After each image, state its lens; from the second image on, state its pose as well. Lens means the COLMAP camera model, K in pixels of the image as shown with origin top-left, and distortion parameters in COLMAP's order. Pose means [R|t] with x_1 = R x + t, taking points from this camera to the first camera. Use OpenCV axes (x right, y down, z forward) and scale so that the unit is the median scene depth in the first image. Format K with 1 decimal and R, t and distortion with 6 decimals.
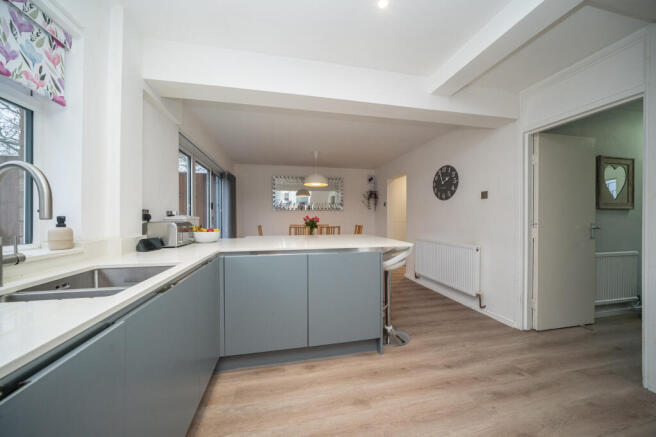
lens RADIAL K [[224.5, 0, 328.0], [0, 224.5, 218.5], [0, 0, 1]] dist [0.000322, -0.000007]
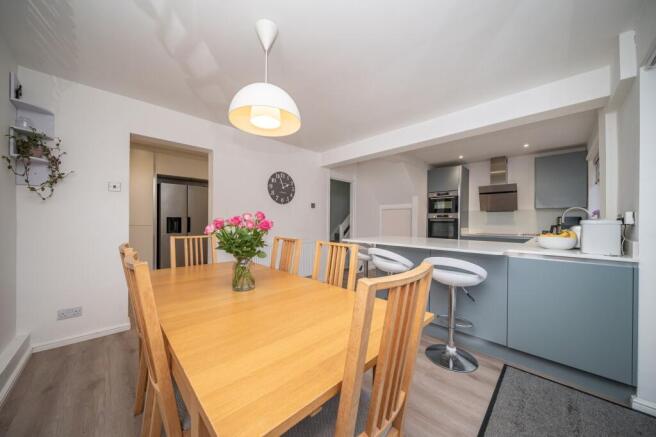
lens RADIAL K [[224.5, 0, 328.0], [0, 224.5, 218.5], [0, 0, 1]] dist [0.000322, -0.000007]
pose [[-0.536763, 0.001776, 0.843731, -0.500026], [-0.000545, 0.999997, -0.002451, -0.011095], [-0.843733, -0.001775, -0.536760, 1.401745]]
